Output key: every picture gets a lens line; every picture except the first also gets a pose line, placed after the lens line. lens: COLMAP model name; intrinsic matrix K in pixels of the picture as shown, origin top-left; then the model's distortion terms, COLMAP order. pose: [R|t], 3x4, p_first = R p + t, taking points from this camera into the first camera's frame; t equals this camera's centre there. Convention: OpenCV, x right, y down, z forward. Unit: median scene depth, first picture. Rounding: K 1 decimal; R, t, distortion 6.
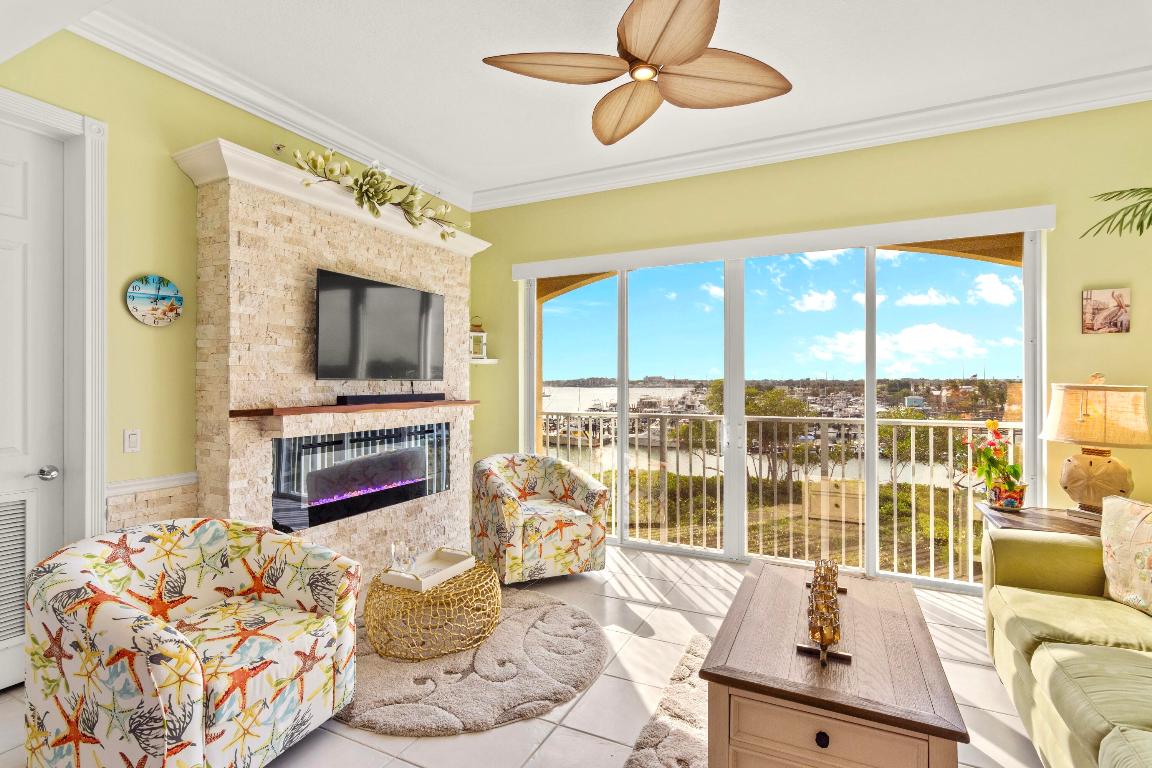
lens RADIAL K [[558.9, 0, 572.5], [0, 558.9, 383.0], [0, 0, 1]] dist [-0.000058, 0.001590]
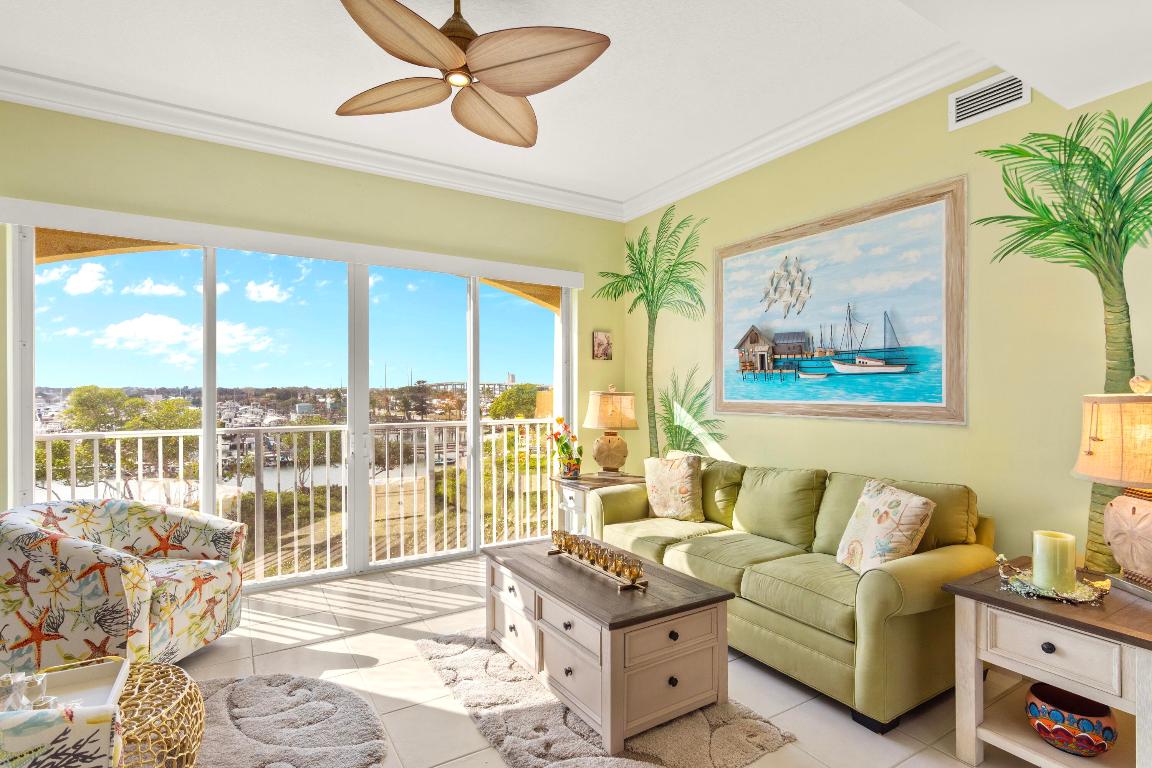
lens RADIAL K [[558.9, 0, 577.3], [0, 558.9, 395.8], [0, 0, 1]] dist [-0.000058, 0.001590]
pose [[0.532767, -0.007424, 0.846229, -0.431054], [0.000468, 0.999964, 0.008478, 0.000237], [-0.846262, -0.004121, 0.532751, 0.207026]]
